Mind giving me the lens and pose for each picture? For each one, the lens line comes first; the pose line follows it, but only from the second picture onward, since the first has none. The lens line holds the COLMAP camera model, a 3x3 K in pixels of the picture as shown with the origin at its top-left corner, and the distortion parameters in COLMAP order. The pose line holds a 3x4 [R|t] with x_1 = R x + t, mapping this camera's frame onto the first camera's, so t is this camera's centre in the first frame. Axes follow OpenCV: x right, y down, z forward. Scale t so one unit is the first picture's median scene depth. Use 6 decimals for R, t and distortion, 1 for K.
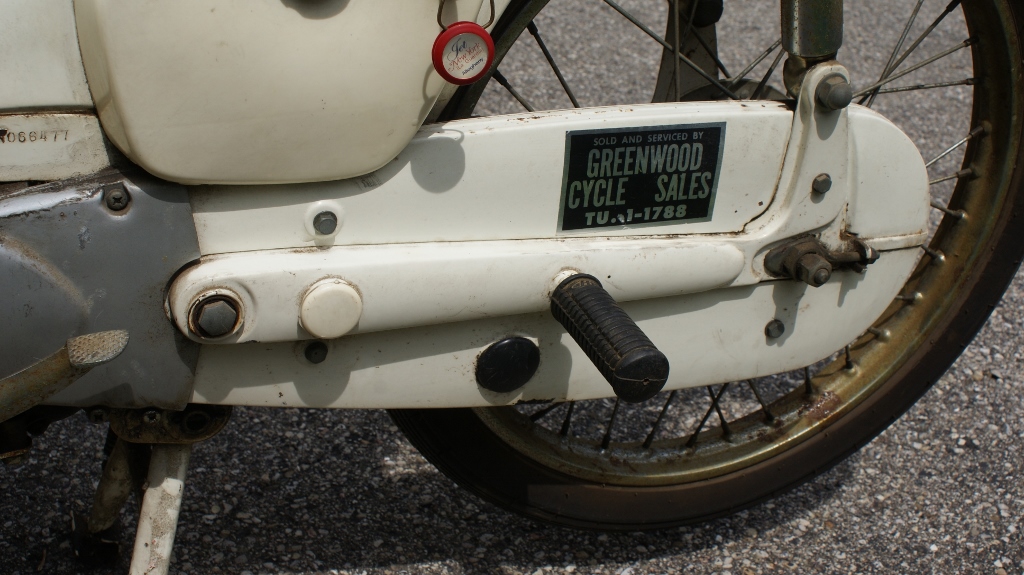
lens RADIAL K [[1334.9, 0, 512.0], [0, 1334.9, 287.5], [0, 0, 1]] dist [-0.093305, 0.116495]
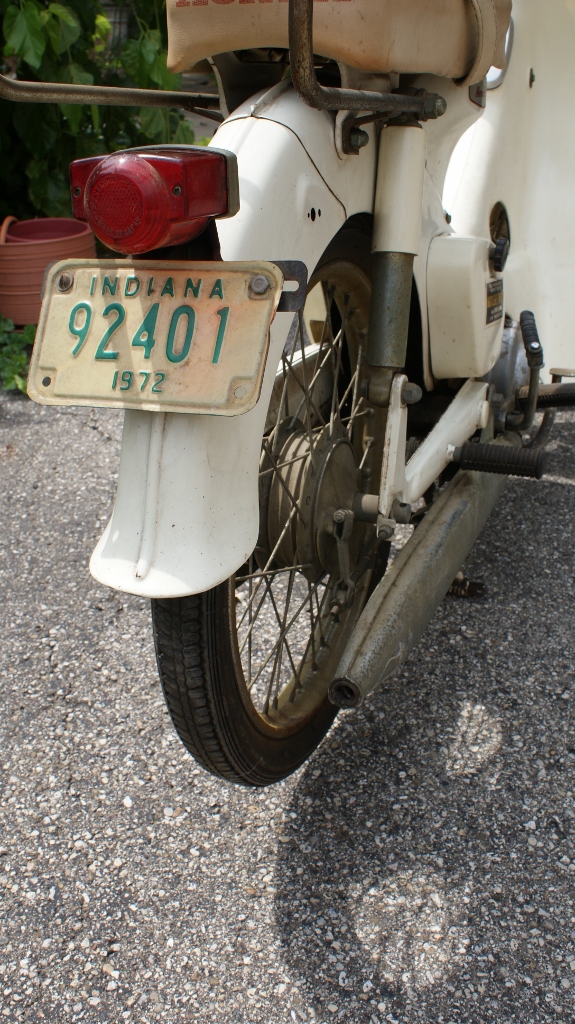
lens RADIAL K [[1034.8, 0, 287.5], [0, 1034.8, 512.0], [0, 0, 1]] dist [-0.139543, 0.145962]
pose [[-0.668575, 0.186032, -0.720000, 0.933396], [-0.415814, 0.709181, 0.569351, -0.651058], [0.616528, 0.680040, -0.396786, 1.386028]]
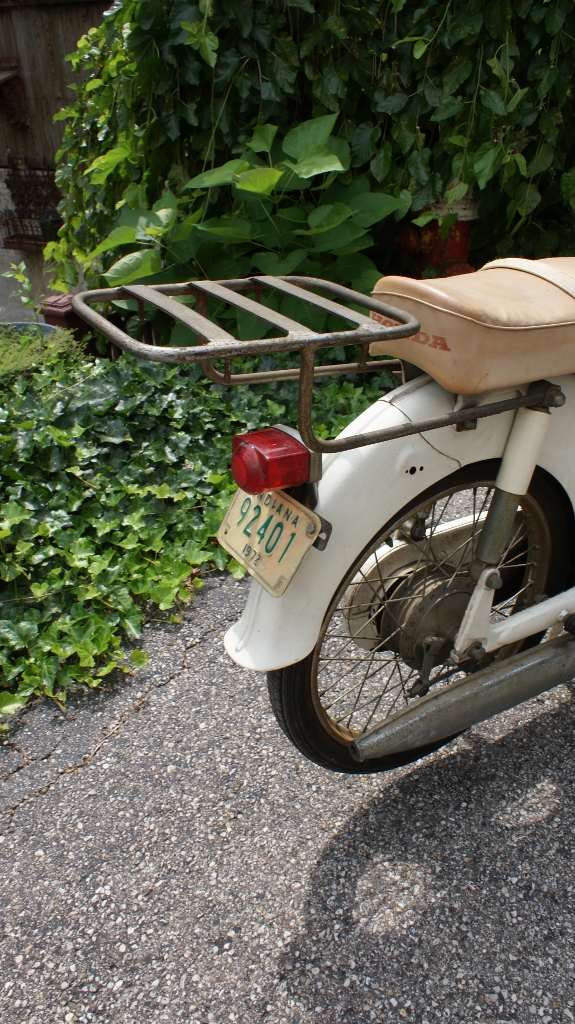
lens RADIAL K [[806.4, 0, 287.5], [0, 806.4, 512.0], [0, 0, 1]] dist [-0.163005, 0.140802]
pose [[-0.973924, -0.033696, -0.224358, 0.662852], [-0.205349, 0.551358, 0.808602, -1.117756], [0.096454, 0.833588, -0.543900, 1.488795]]
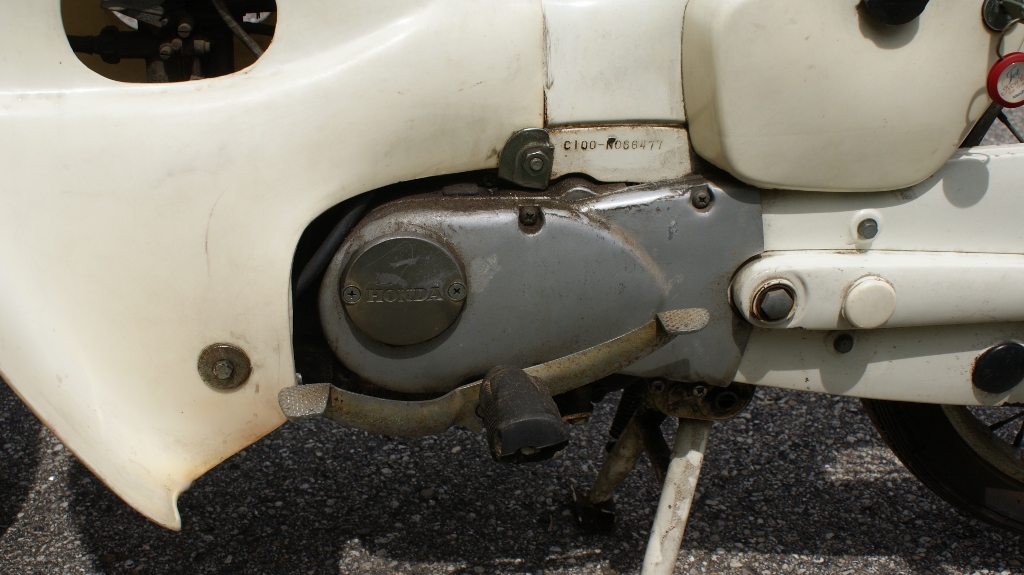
lens RADIAL K [[1192.2, 0, 512.0], [0, 1192.2, 287.5], [0, 0, 1]] dist [-0.121648, 0.153335]
pose [[0.970623, 0.040205, -0.237224, -0.145627], [-0.055029, 0.996902, -0.056202, 0.057989], [0.234229, 0.067605, 0.969828, -0.050397]]
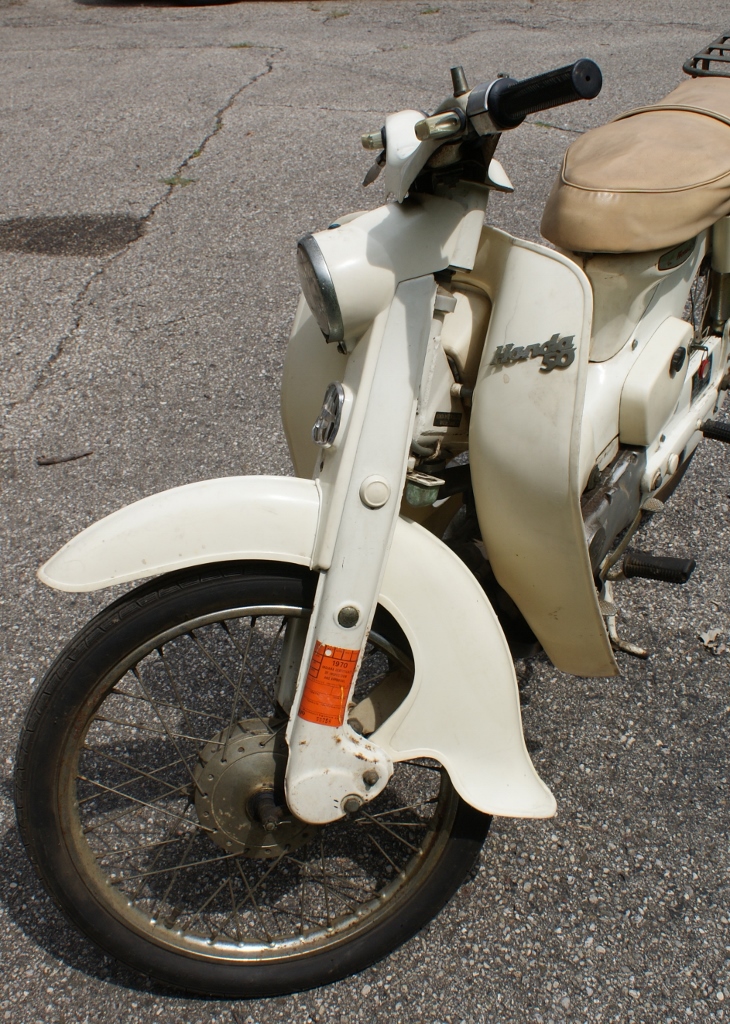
lens RADIAL K [[1201.4, 0, 363.5], [0, 1201.4, 532.3], [0, 0, 1]] dist [-0.175343, 0.171076]
pose [[0.800370, -0.447890, 0.398501, -1.354416], [0.378919, 0.893043, 0.242682, -0.561014], [-0.464573, -0.043236, 0.884479, -0.767132]]
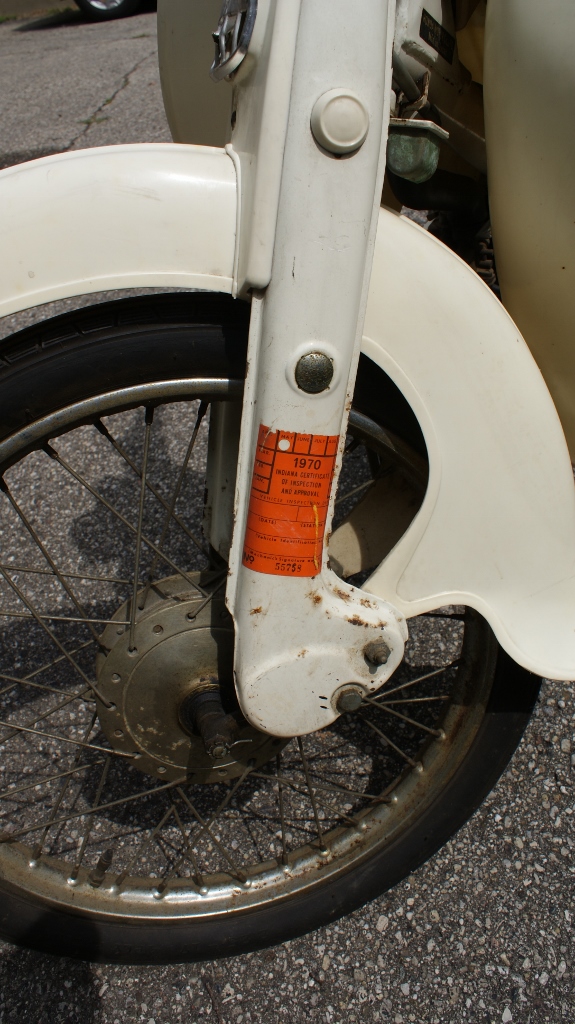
lens RADIAL K [[806.4, 0, 287.5], [0, 806.4, 512.0], [0, 0, 1]] dist [-0.163005, 0.140802]
pose [[0.740019, -0.575601, 0.347930, -1.110352], [0.474776, 0.813465, 0.335950, -0.267541], [-0.476402, -0.083421, 0.875261, -0.019869]]
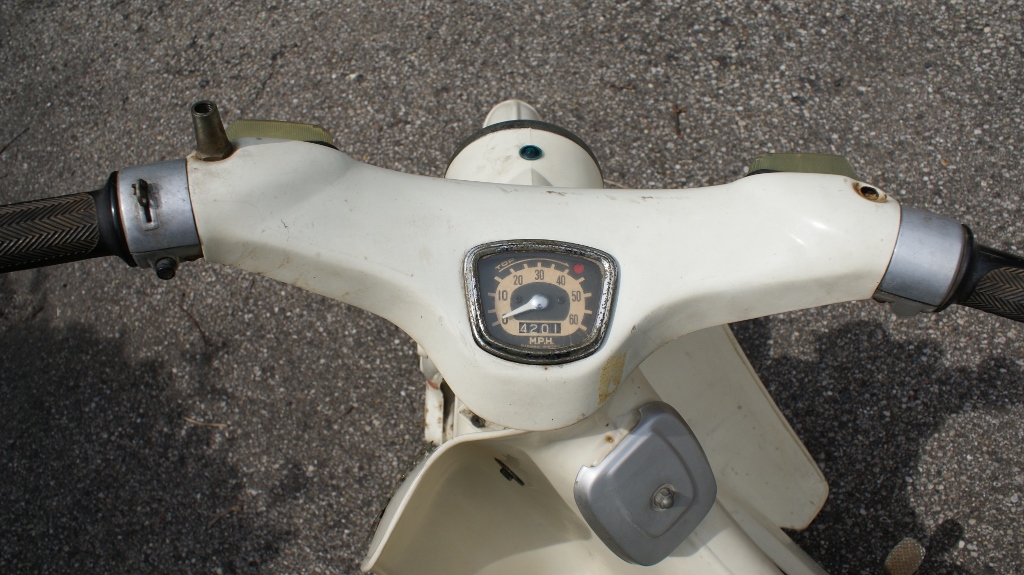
lens RADIAL K [[806.4, 0, 512.0], [0, 806.4, 287.5], [0, 0, 1]] dist [-0.163005, 0.140802]
pose [[0.333242, 0.679536, -0.653590, -0.310605], [-0.146317, 0.722088, 0.676152, -0.855386], [0.931419, -0.129691, 0.340058, 0.190566]]
